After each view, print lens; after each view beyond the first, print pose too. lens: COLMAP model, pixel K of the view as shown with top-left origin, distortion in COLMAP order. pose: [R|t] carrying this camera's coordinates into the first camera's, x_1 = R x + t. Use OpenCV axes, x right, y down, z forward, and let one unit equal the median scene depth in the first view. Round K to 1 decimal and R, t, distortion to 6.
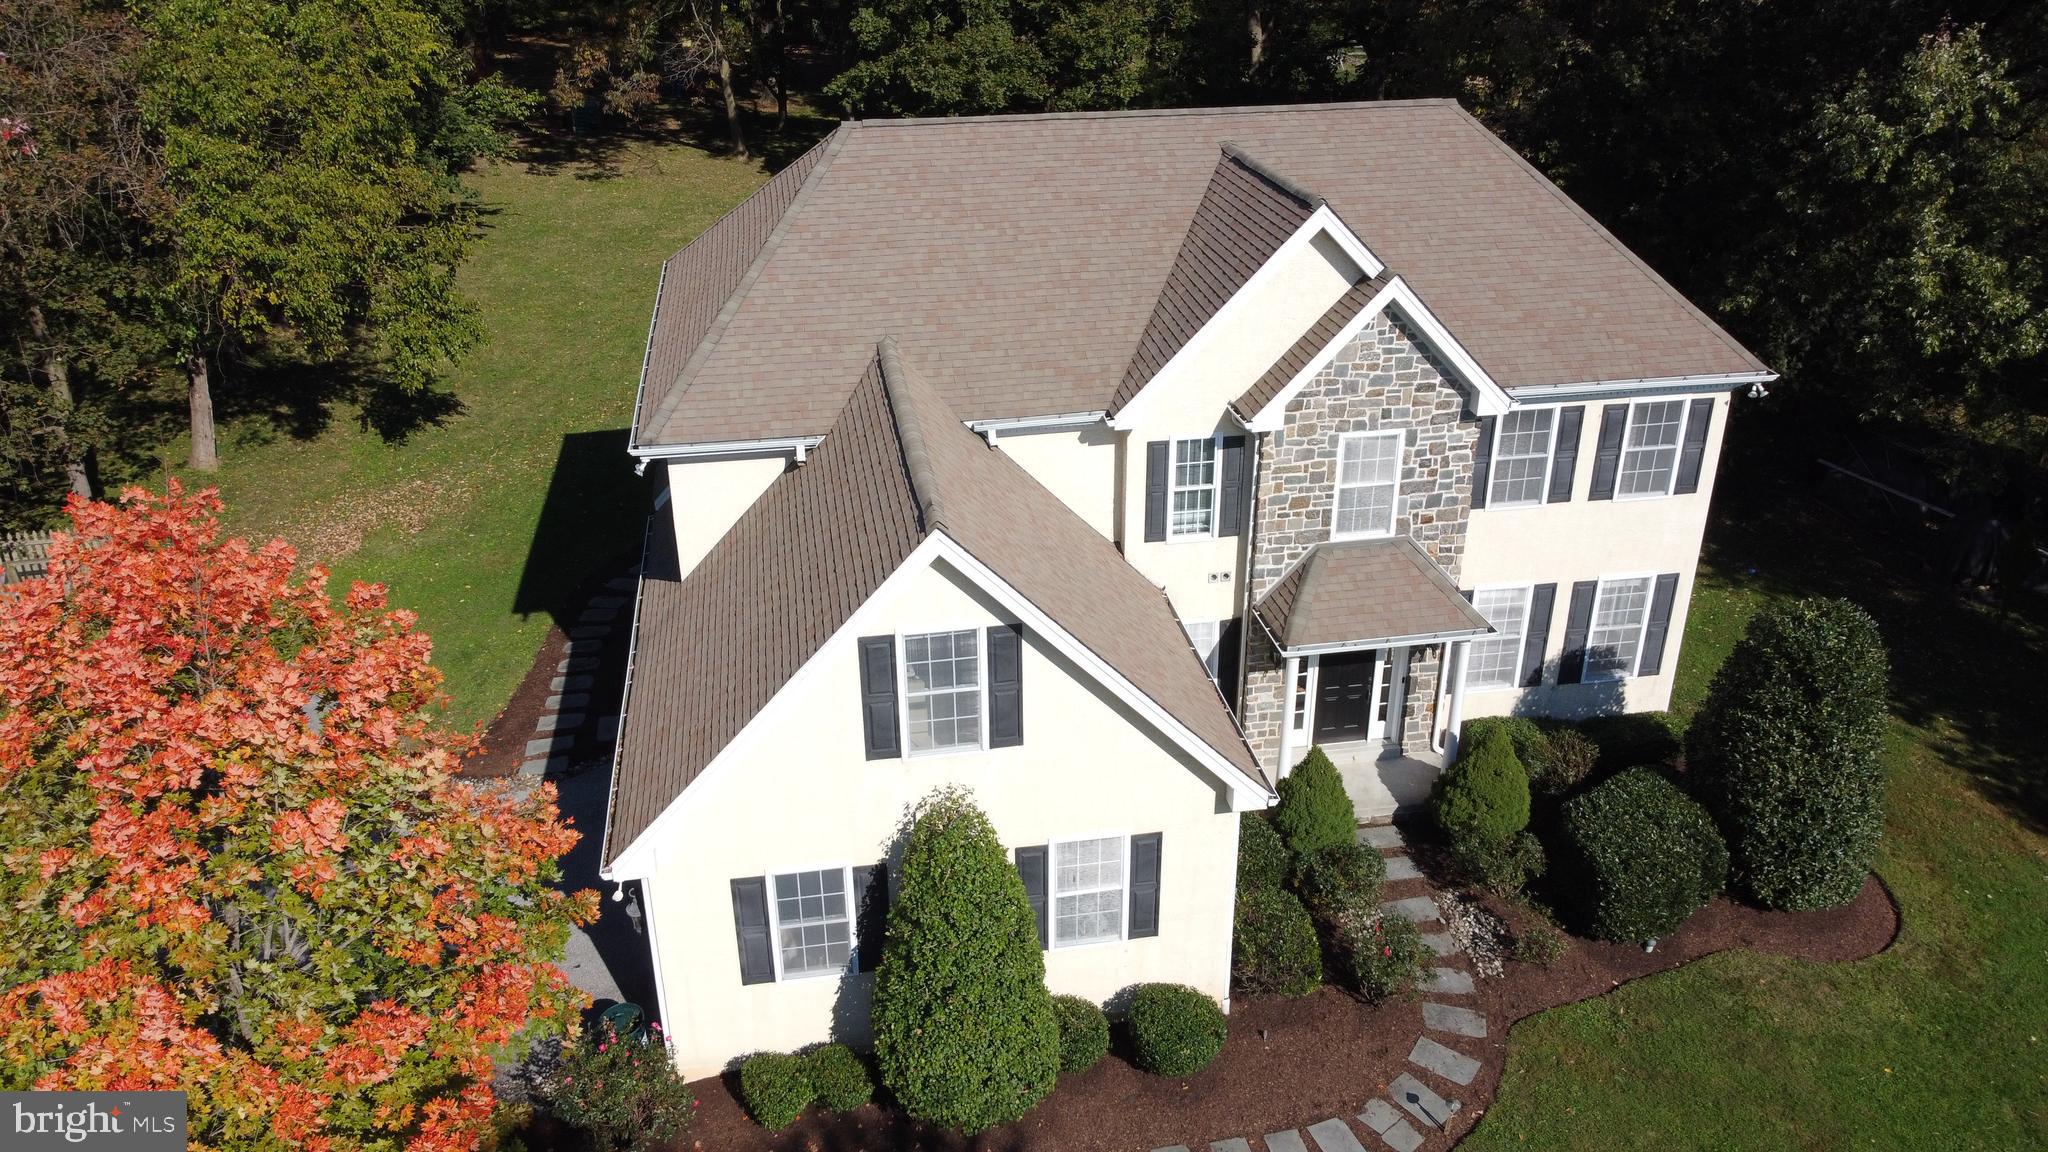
lens RADIAL K [[1519.3, 0, 1024.0], [0, 1519.3, 576.0], [0, 0, 1]] dist [0.015498, -0.038654]
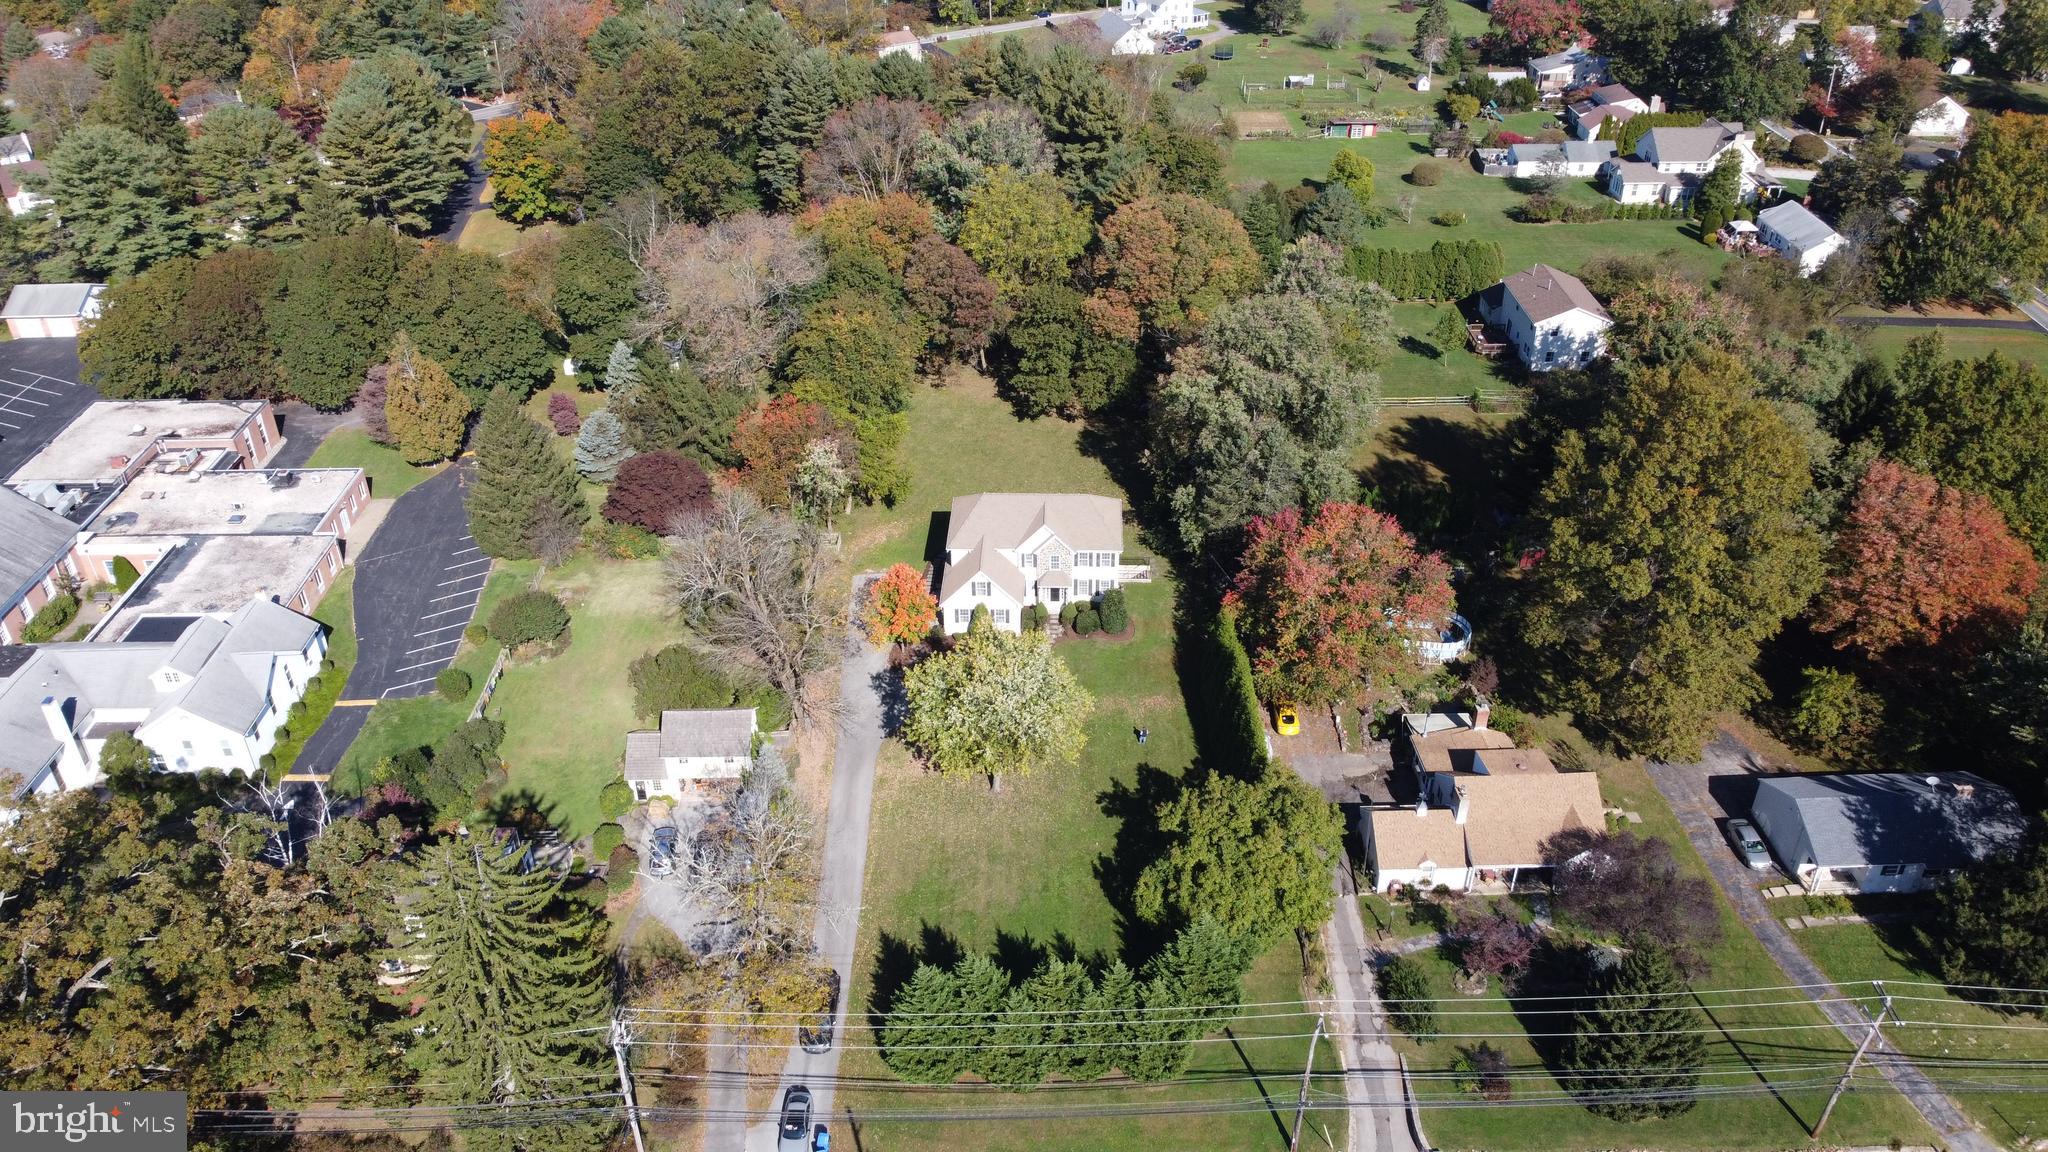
lens RADIAL K [[1519.3, 0, 1024.0], [0, 1519.3, 576.0], [0, 0, 1]] dist [0.015498, -0.038654]
pose [[0.979664, 0.103915, -0.171638, 1.233110], [-0.084962, 0.989804, 0.114318, -0.744709], [0.181767, -0.097411, 0.978505, -5.471459]]
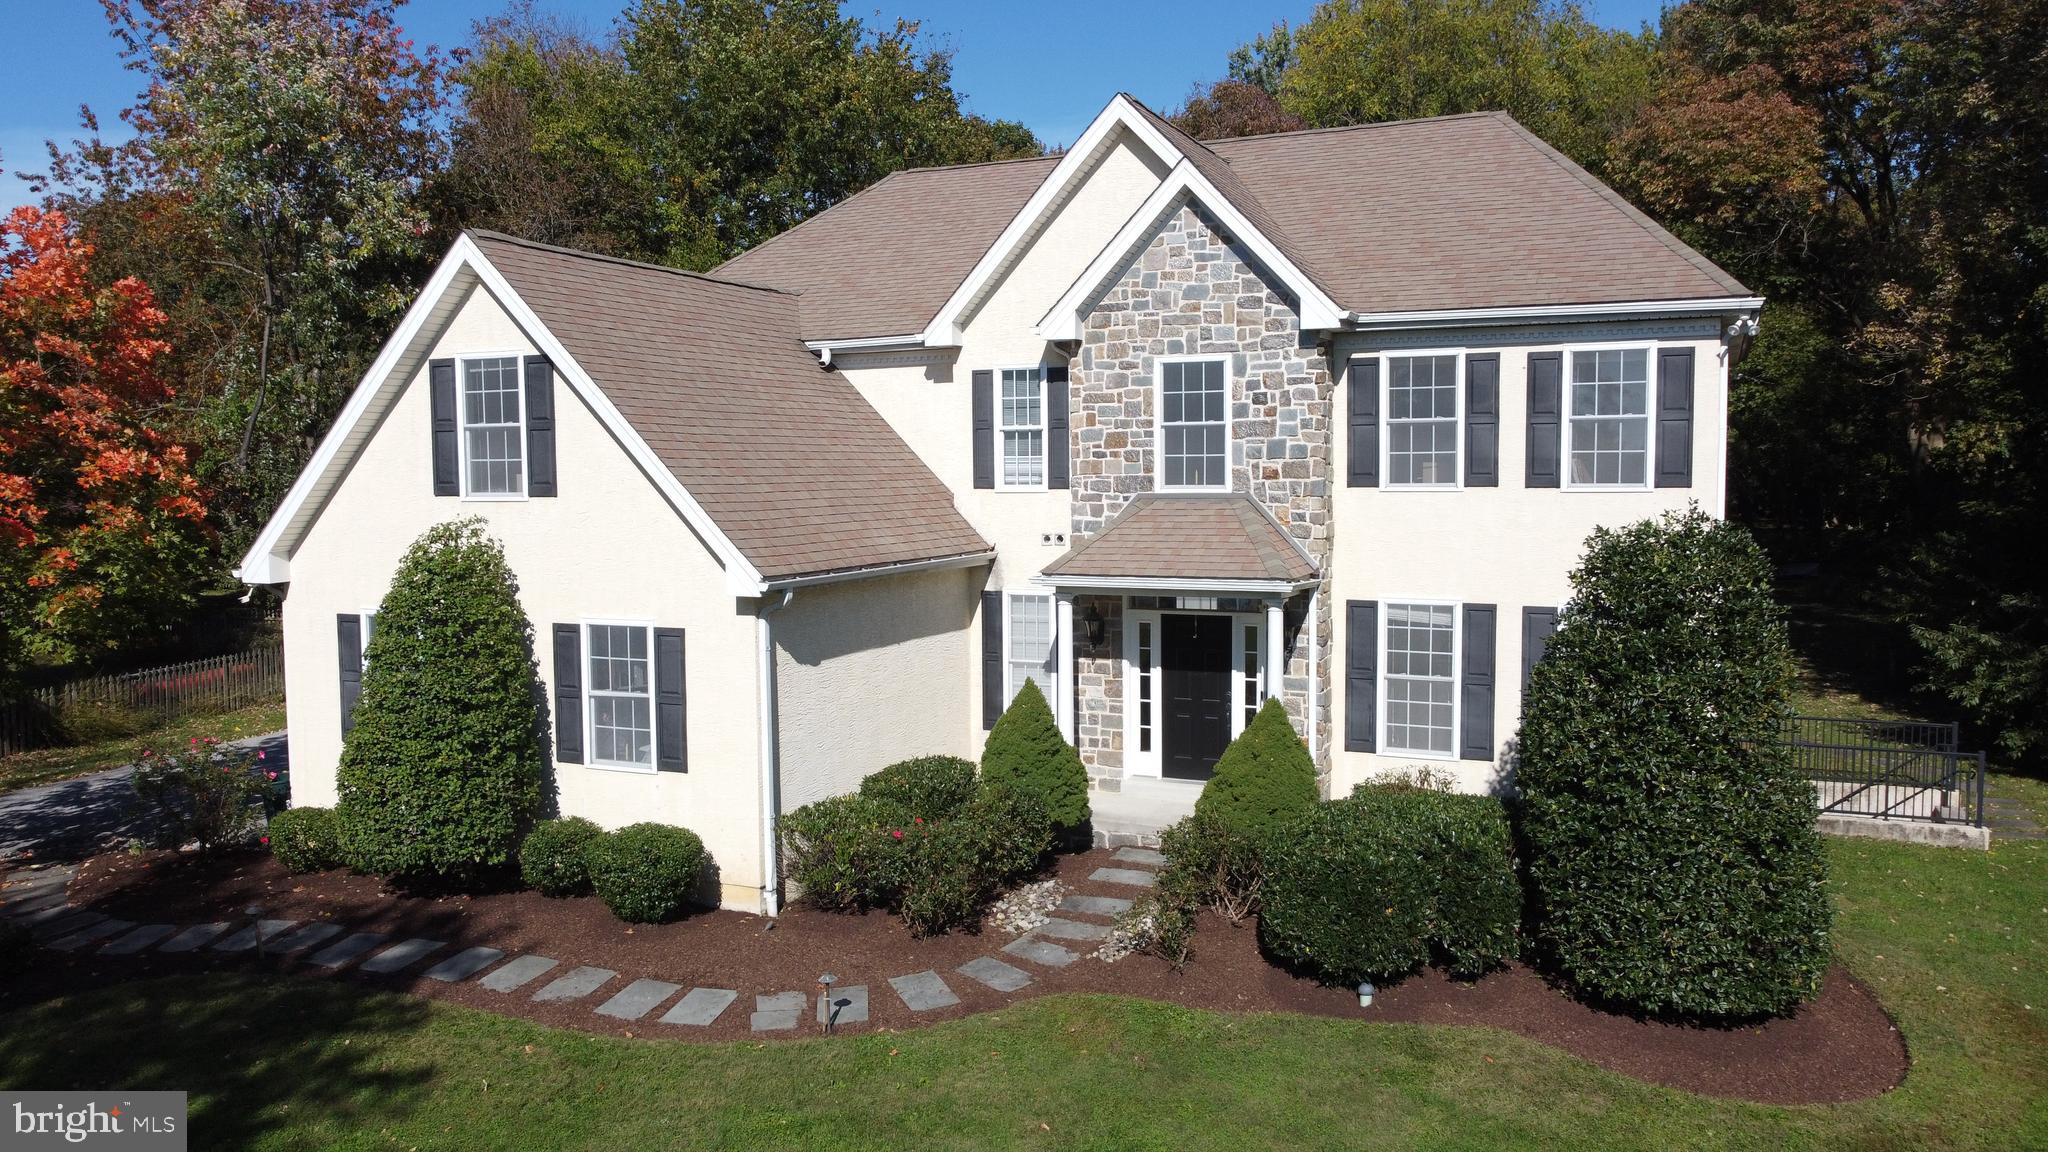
lens RADIAL K [[1519.3, 0, 1024.0], [0, 1519.3, 576.0], [0, 0, 1]] dist [0.015498, -0.038654]
pose [[0.833435, 0.042672, -0.550968, 0.626675], [-0.243832, 0.923110, -0.297344, 0.298702], [0.495916, 0.382161, 0.779757, 0.325632]]
